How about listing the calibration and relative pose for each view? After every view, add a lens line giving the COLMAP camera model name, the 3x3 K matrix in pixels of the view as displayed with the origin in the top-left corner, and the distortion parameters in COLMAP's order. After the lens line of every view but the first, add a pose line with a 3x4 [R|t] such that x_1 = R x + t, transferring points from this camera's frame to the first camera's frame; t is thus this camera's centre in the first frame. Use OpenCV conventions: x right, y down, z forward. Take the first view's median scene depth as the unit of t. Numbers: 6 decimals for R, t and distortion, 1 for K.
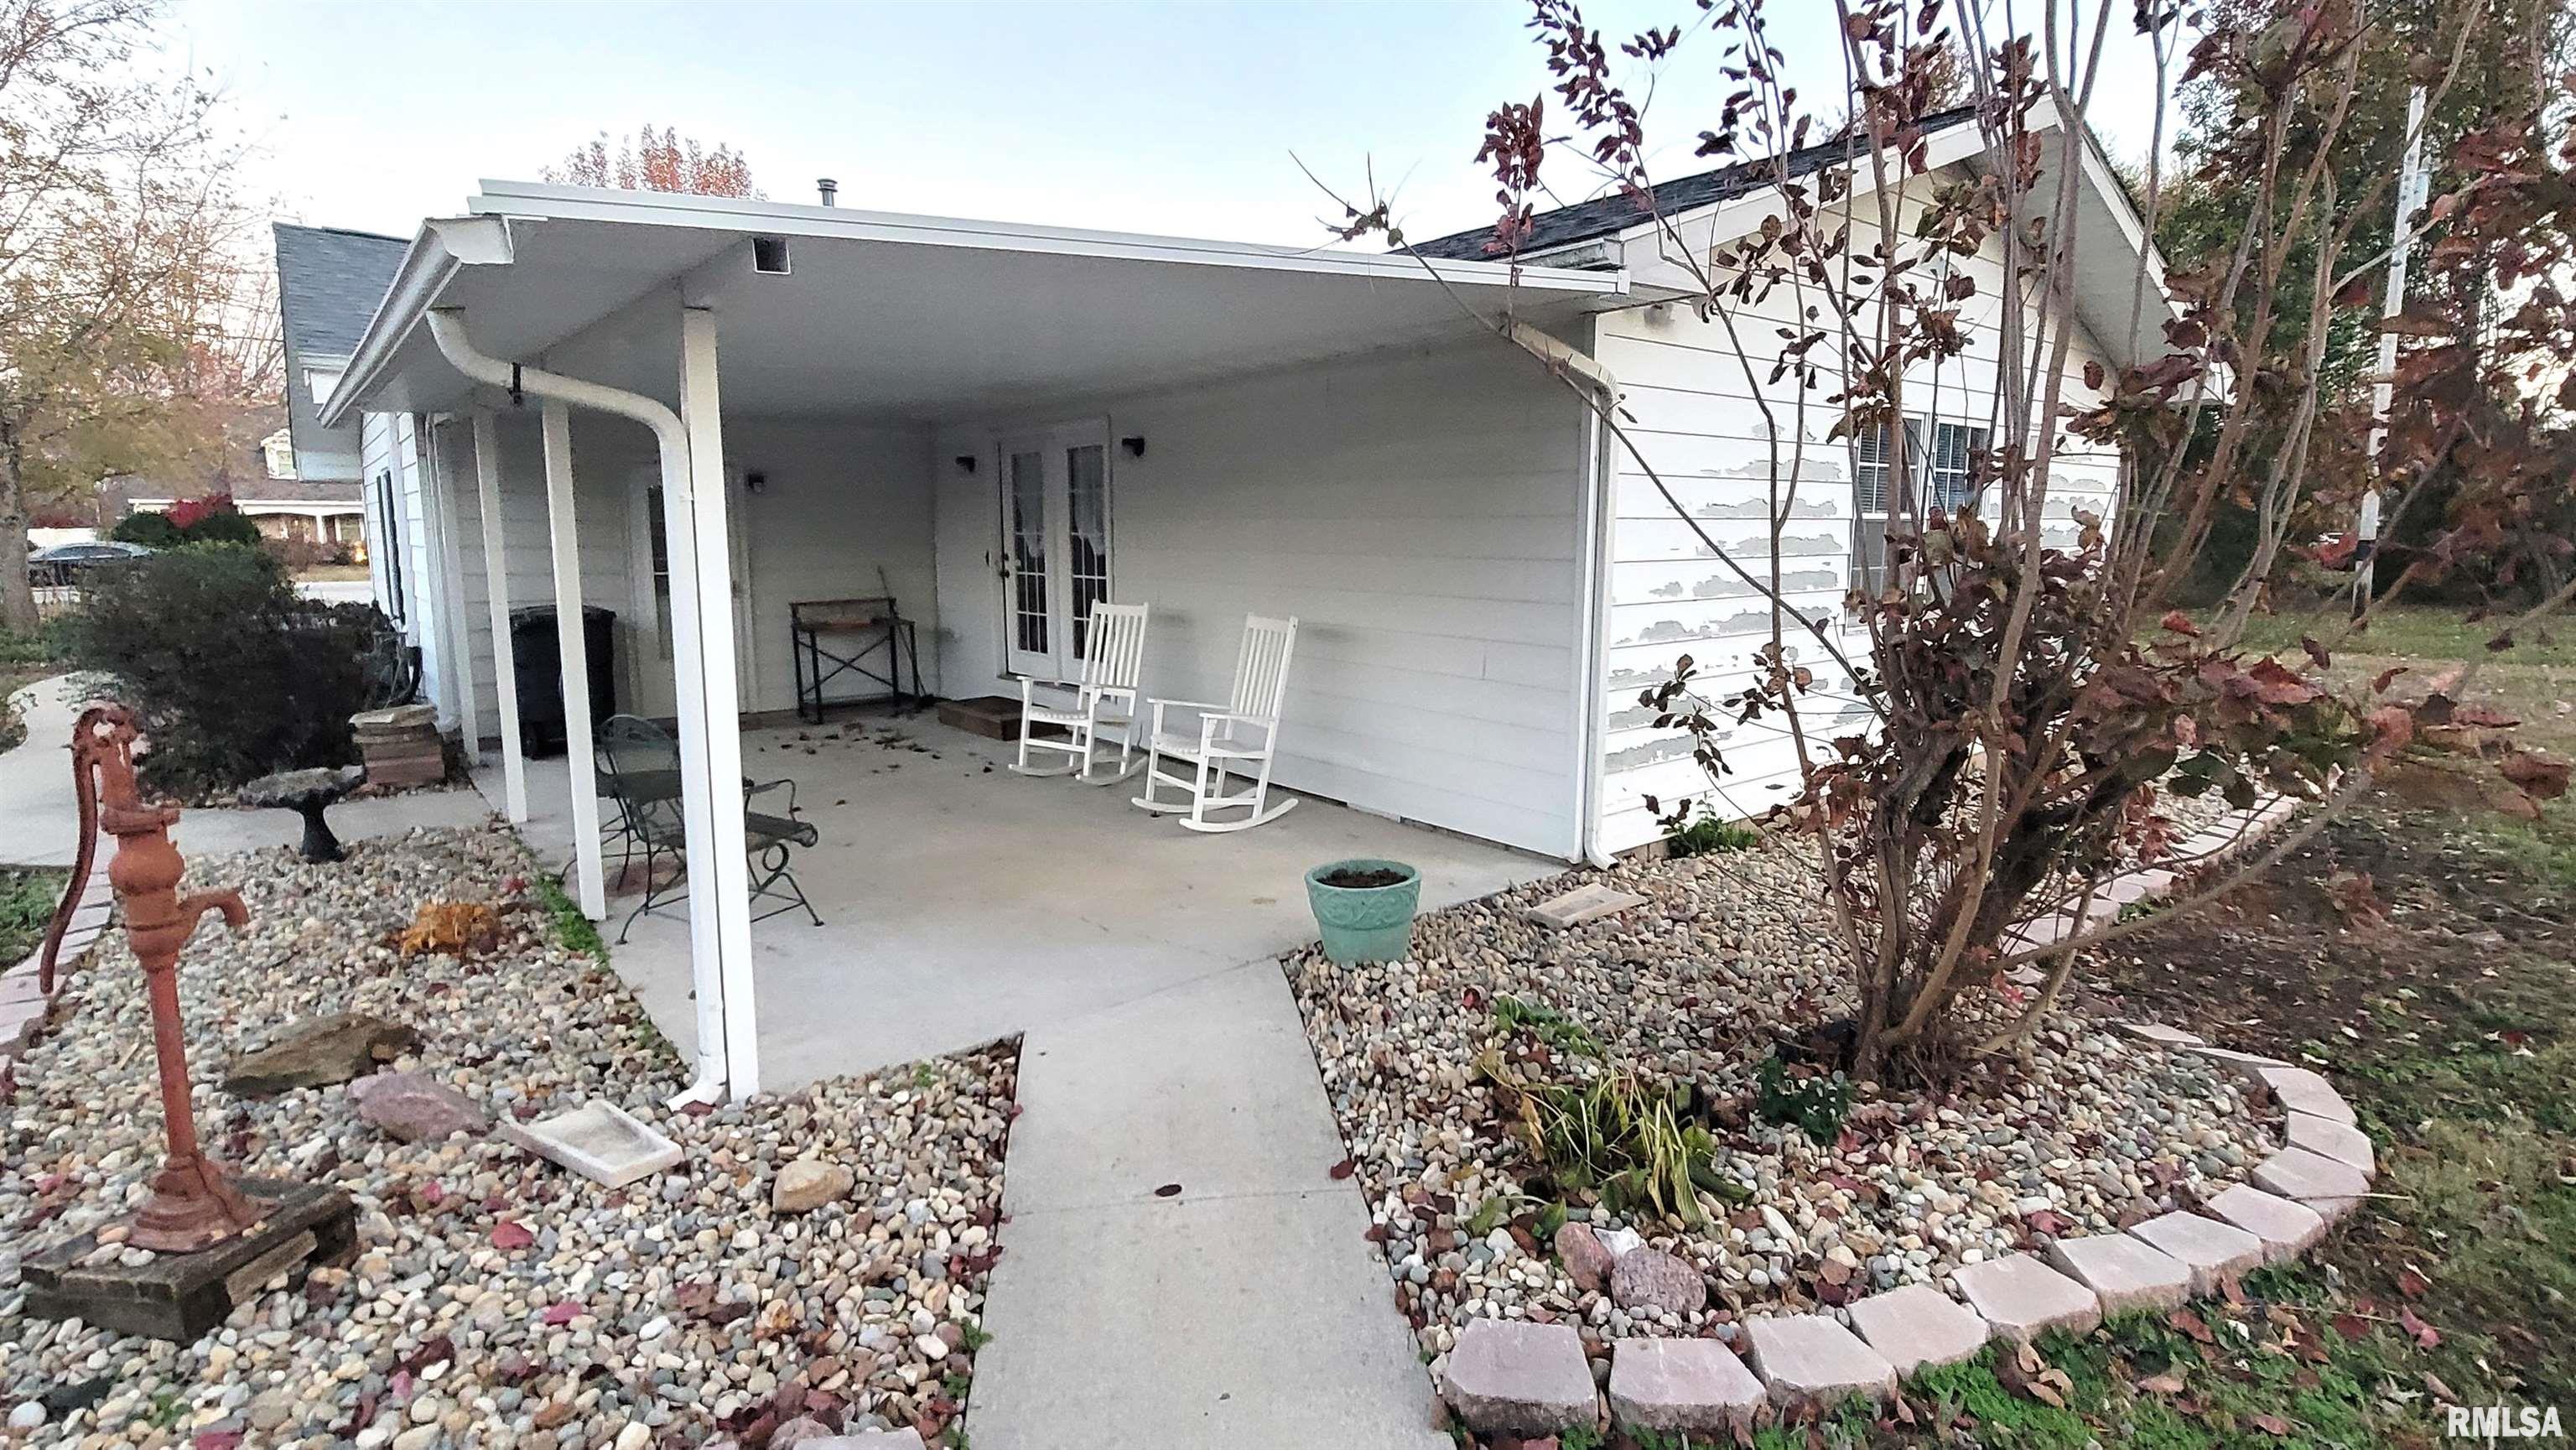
lens RADIAL K [[1233.5, 0, 1288.0], [0, 1233.5, 725.0], [0, 0, 1]] dist [-0.000853, -0.000227]
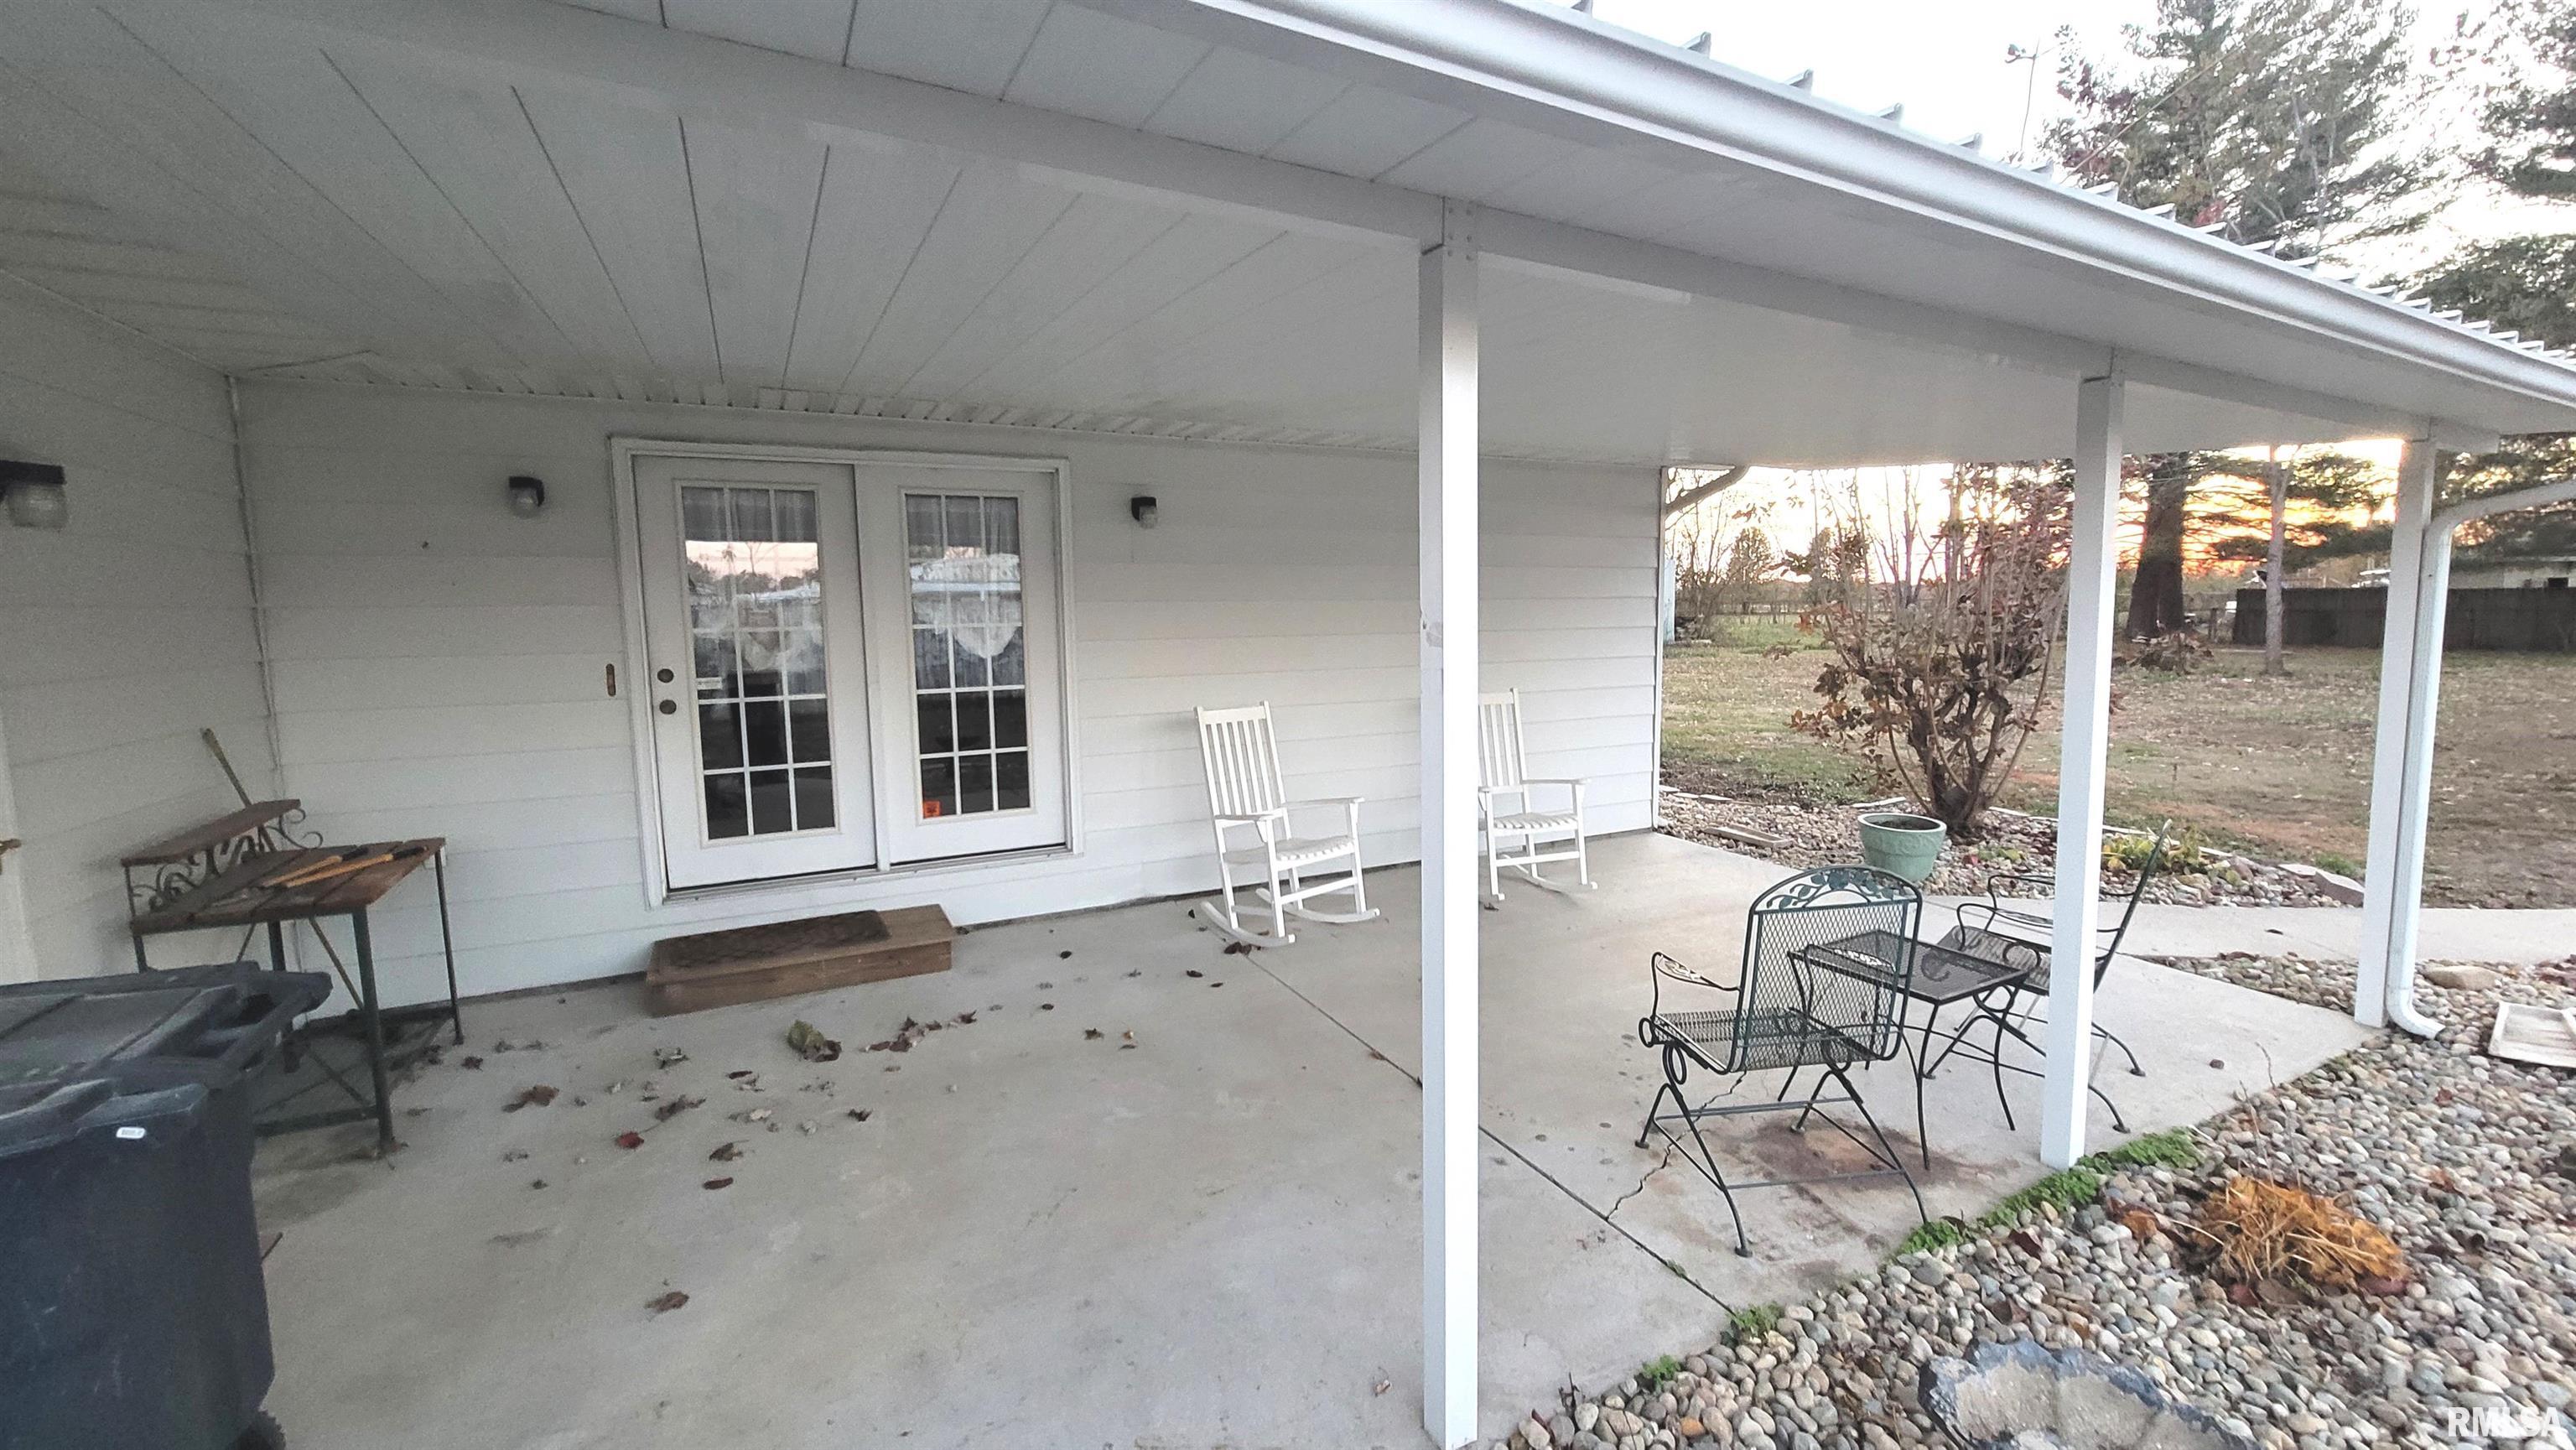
lens RADIAL K [[1027.6, 0, 1288.0], [0, 1027.6, 725.0], [0, 0, 1]] dist [-0.001024, 0.000027]
pose [[0.206813, -0.108233, 0.972375, -0.630167], [0.172939, 0.982257, 0.072550, -0.104795], [-0.962975, 0.153157, 0.221862, 0.670977]]
